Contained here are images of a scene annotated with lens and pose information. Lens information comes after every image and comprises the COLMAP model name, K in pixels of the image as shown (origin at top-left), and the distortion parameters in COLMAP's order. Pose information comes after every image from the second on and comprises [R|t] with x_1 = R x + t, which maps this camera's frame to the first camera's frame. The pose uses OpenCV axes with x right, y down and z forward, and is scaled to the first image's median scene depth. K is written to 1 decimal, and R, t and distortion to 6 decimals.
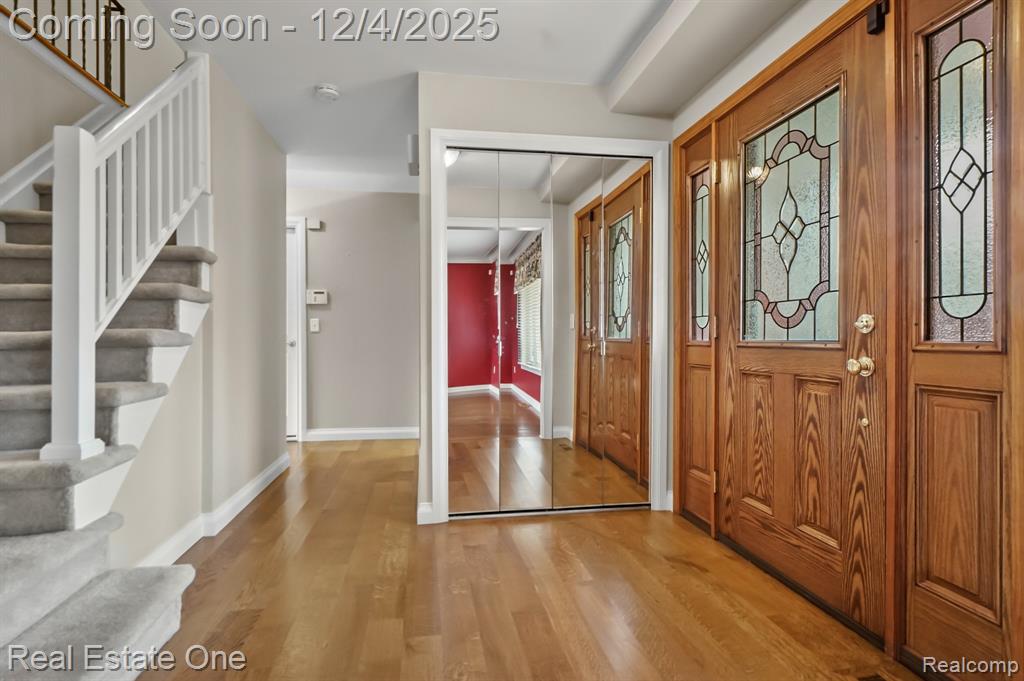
lens RADIAL K [[507.9, 0, 503.4], [0, 507.9, 339.2], [0, 0, 1]] dist [0.001399, -0.001465]
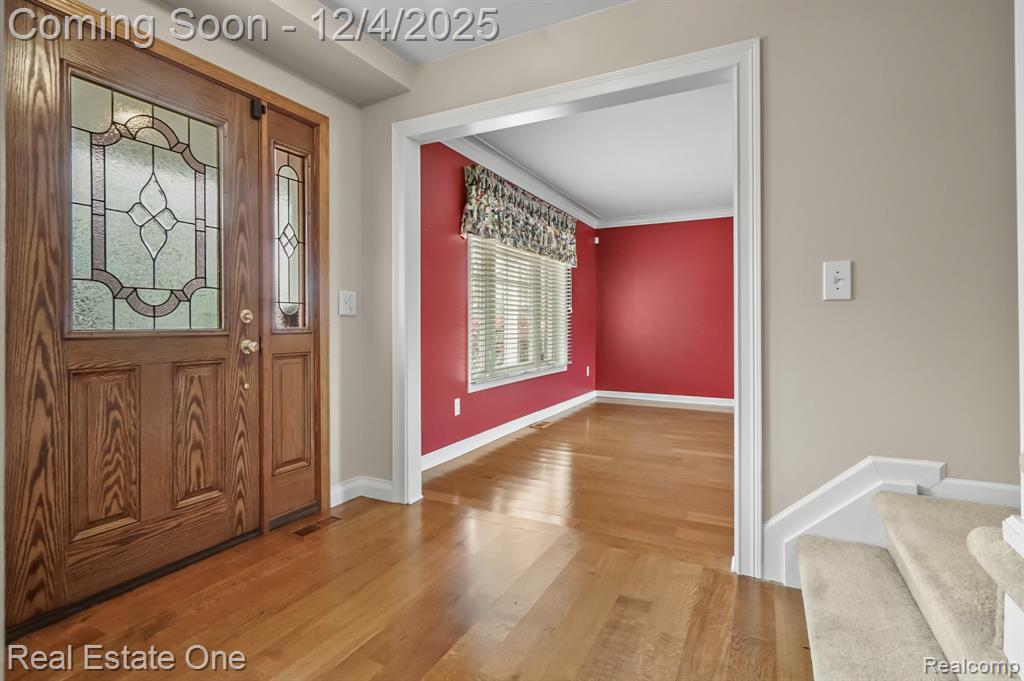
lens RADIAL K [[507.9, 0, 503.0], [0, 507.9, 324.7], [0, 0, 1]] dist [0.001399, -0.001465]
pose [[-0.803659, 0.002637, 0.595084, -0.603008], [0.006236, 0.999973, 0.003990, -0.006580], [-0.595057, 0.006918, -0.803653, 1.486579]]
